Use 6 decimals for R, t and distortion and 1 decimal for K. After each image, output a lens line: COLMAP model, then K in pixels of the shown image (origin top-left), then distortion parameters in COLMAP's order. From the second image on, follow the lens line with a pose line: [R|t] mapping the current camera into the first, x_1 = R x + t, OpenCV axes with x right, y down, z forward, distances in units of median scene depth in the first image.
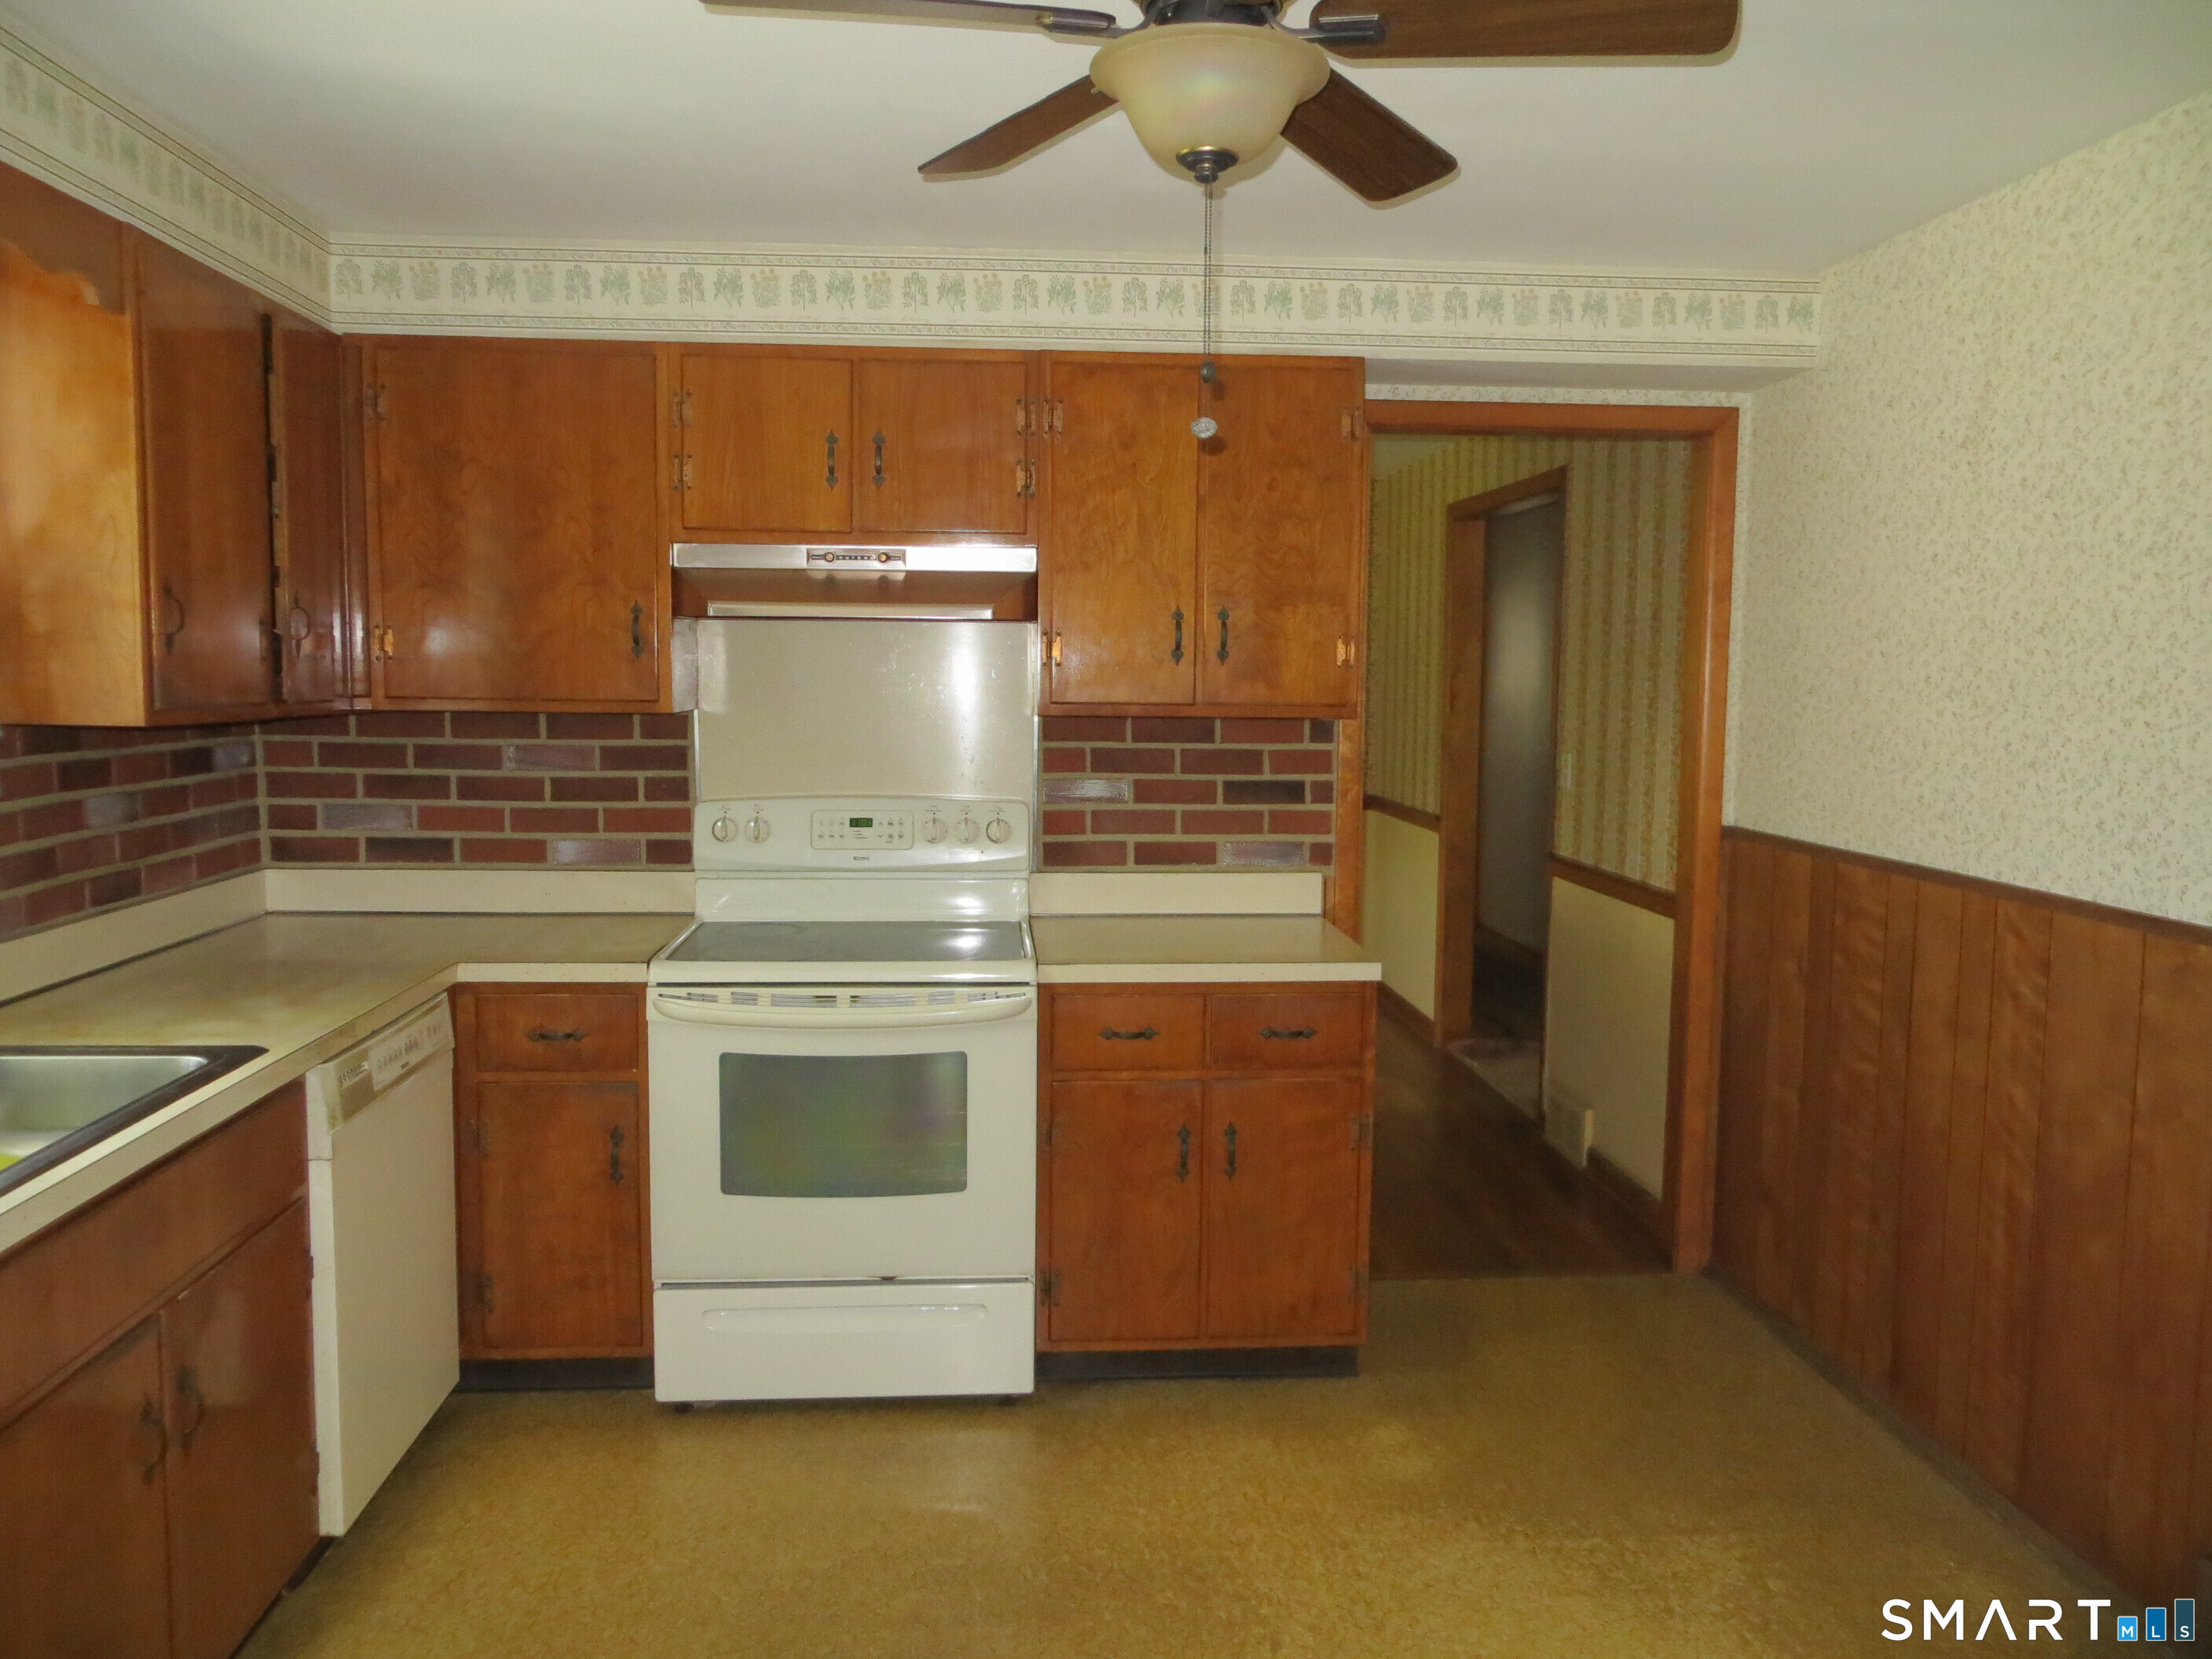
lens RADIAL K [[1669.1, 0, 1106.0], [0, 1669.1, 829.5], [0, 0, 1]] dist [-0.003595, 0.001943]
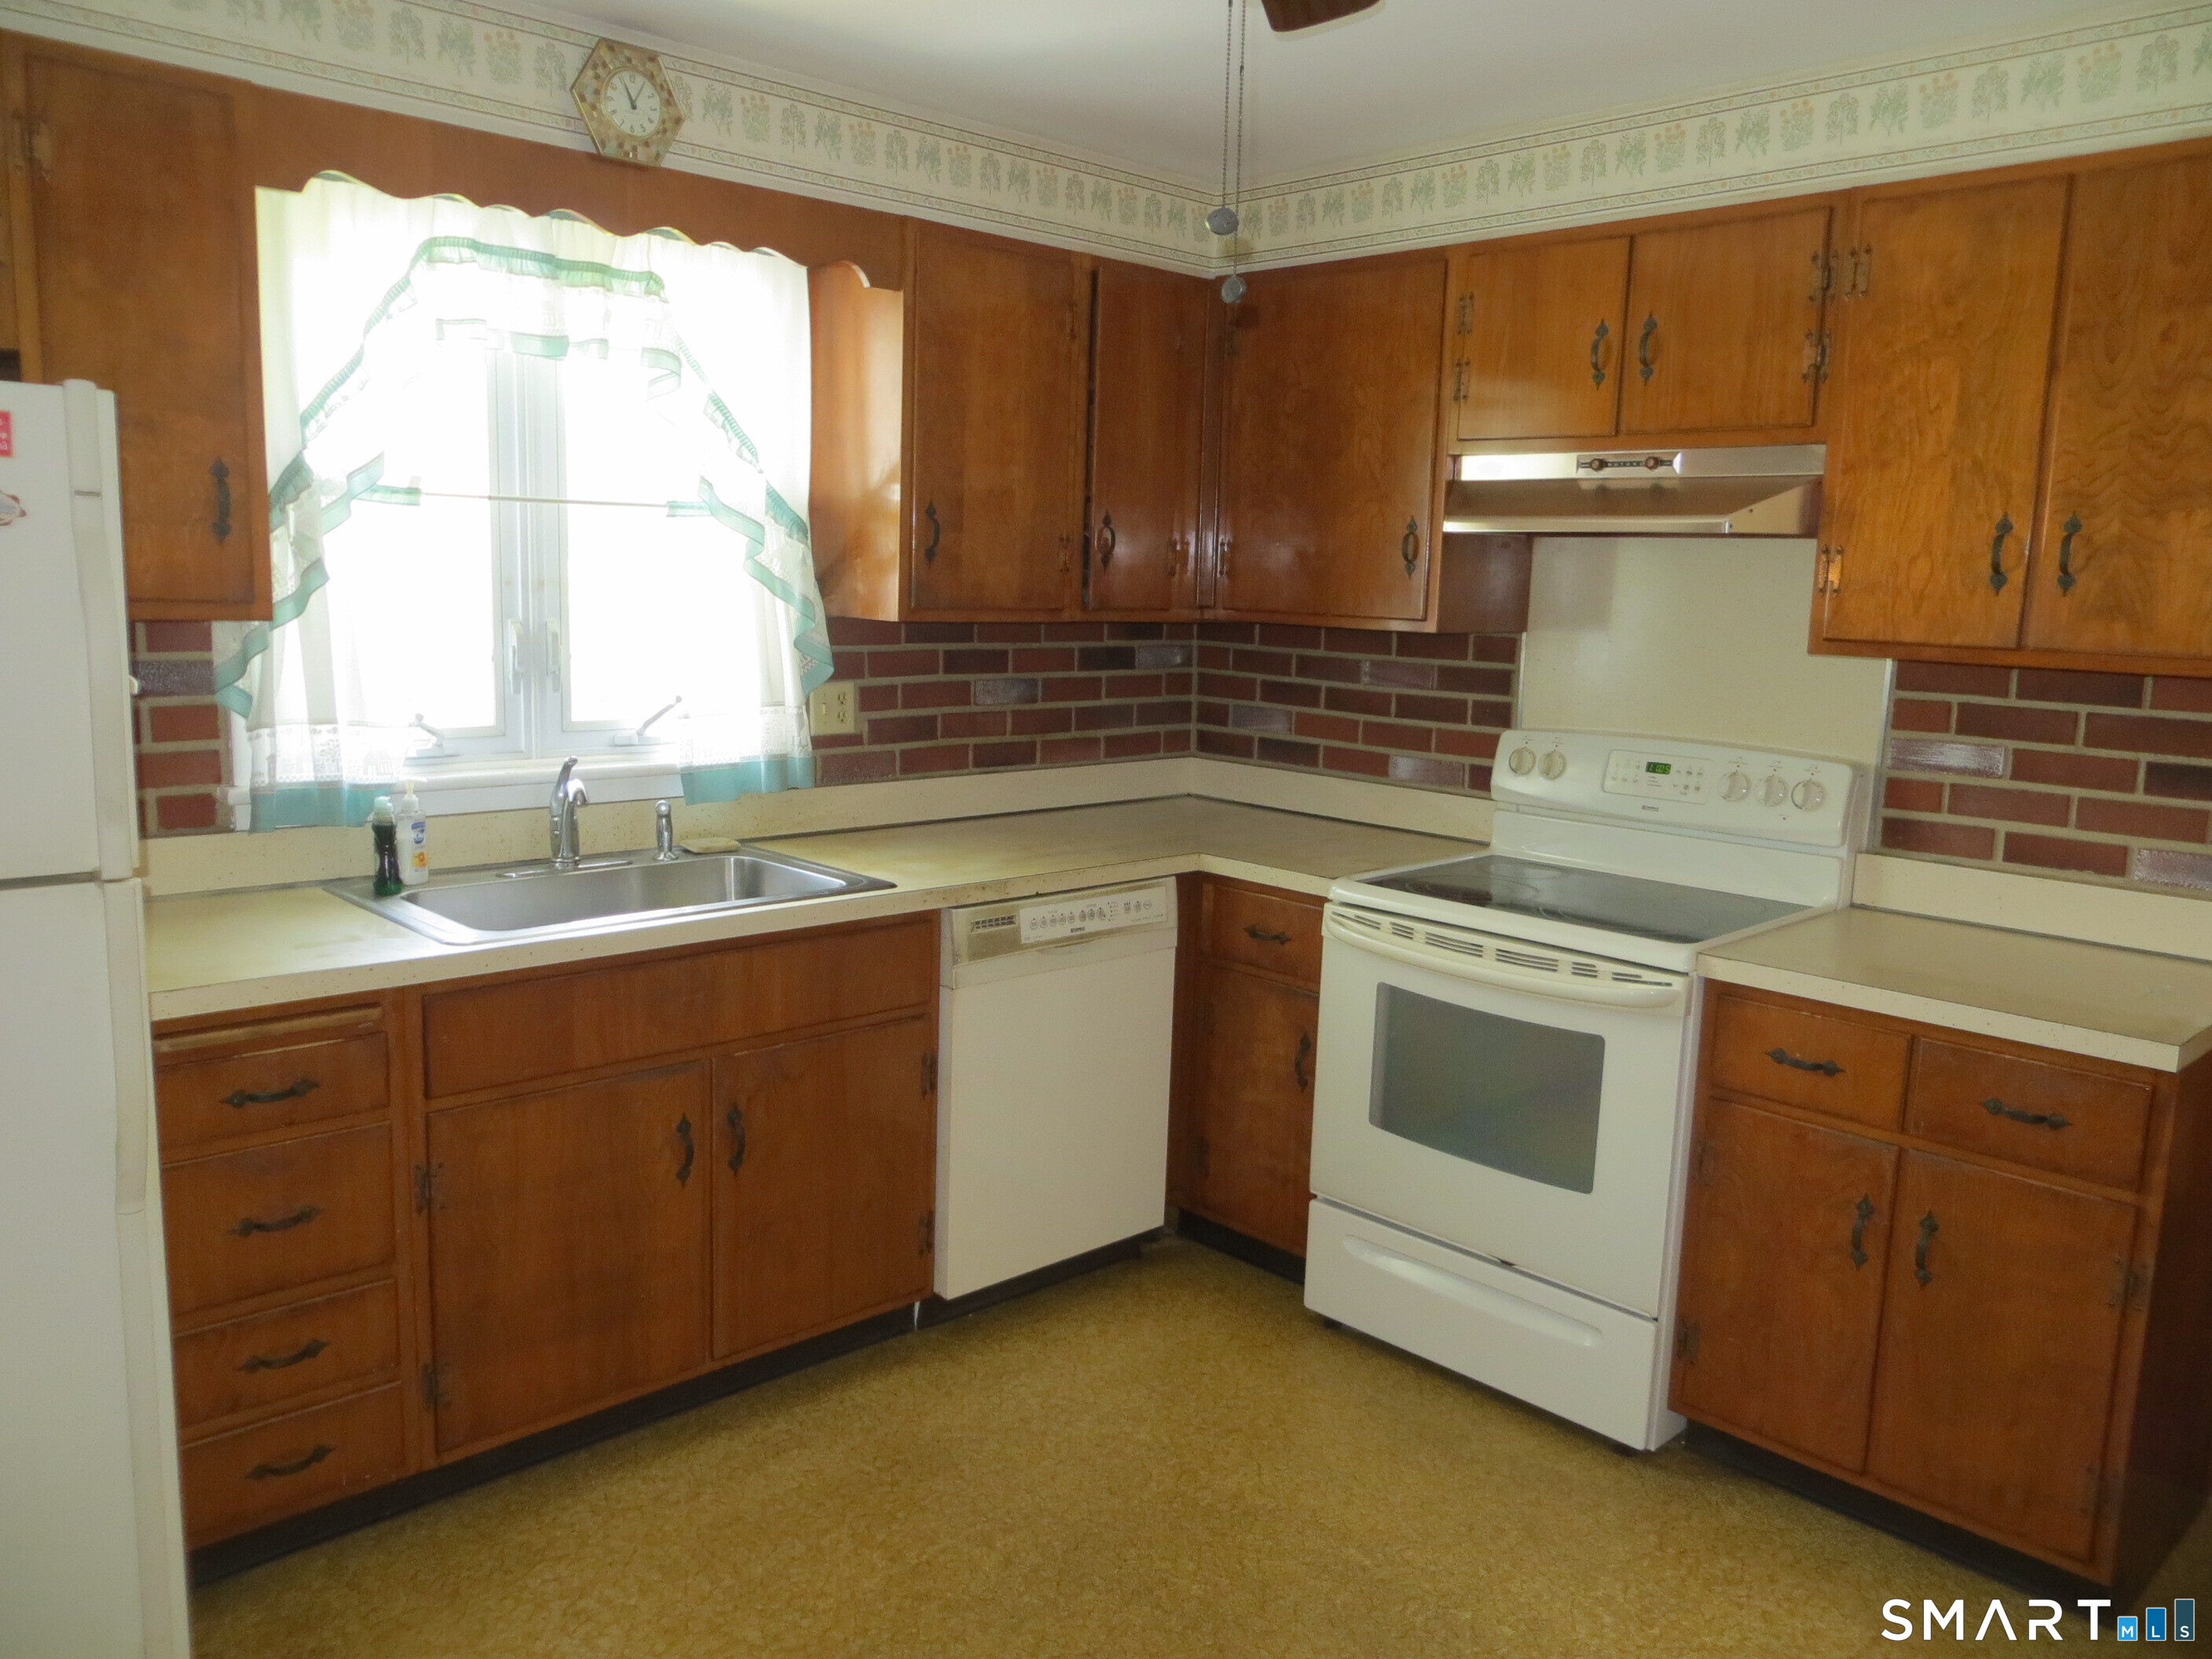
lens RADIAL K [[1669.1, 0, 1106.0], [0, 1669.1, 829.5], [0, 0, 1]] dist [-0.003595, 0.001943]
pose [[0.637099, 0.127136, -0.760225, 0.366683], [-0.094738, 0.991741, 0.086459, -0.022047], [0.764938, 0.016939, 0.643881, 0.227173]]
